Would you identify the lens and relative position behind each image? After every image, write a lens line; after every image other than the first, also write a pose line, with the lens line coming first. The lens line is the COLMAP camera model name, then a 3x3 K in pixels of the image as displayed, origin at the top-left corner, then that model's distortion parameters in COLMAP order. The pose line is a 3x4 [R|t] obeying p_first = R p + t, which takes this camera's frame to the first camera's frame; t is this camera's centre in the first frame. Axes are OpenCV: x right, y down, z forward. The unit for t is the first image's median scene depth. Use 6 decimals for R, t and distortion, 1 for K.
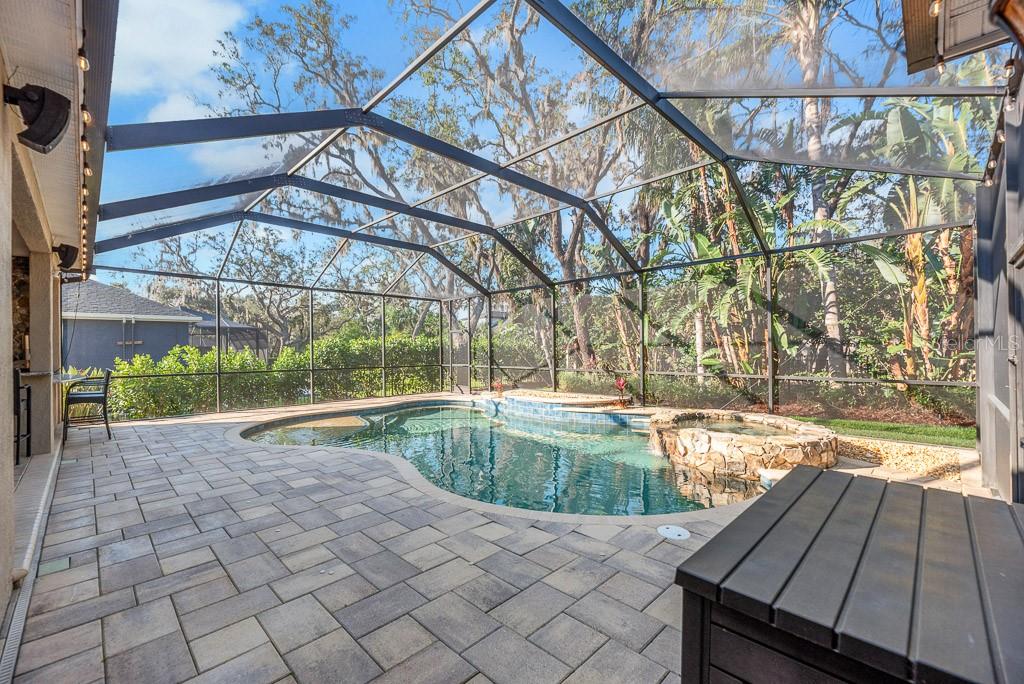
lens RADIAL K [[425.0, 0, 506.7], [0, 425.0, 343.4], [0, 0, 1]] dist [0.001211, 0.000083]
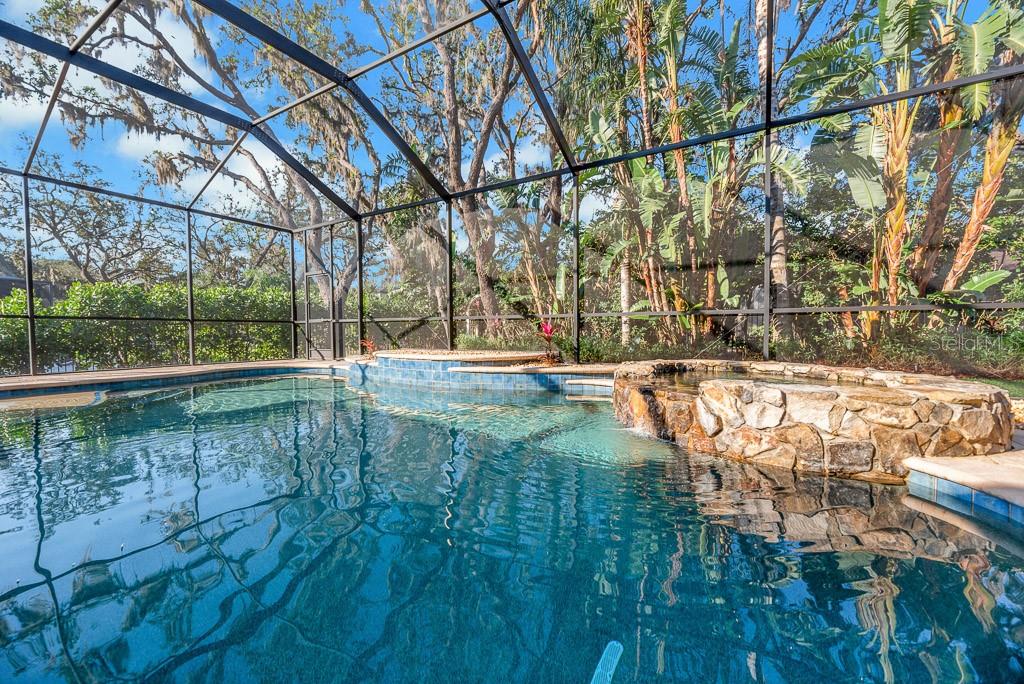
lens RADIAL K [[423.9, 0, 504.3], [0, 423.9, 338.7], [0, 0, 1]] dist [-0.001460, -0.000128]
pose [[0.973708, -0.002254, 0.227791, 0.039519], [-0.005847, 0.999374, 0.034880, 0.070728], [-0.227727, -0.035295, 0.973085, 0.299143]]
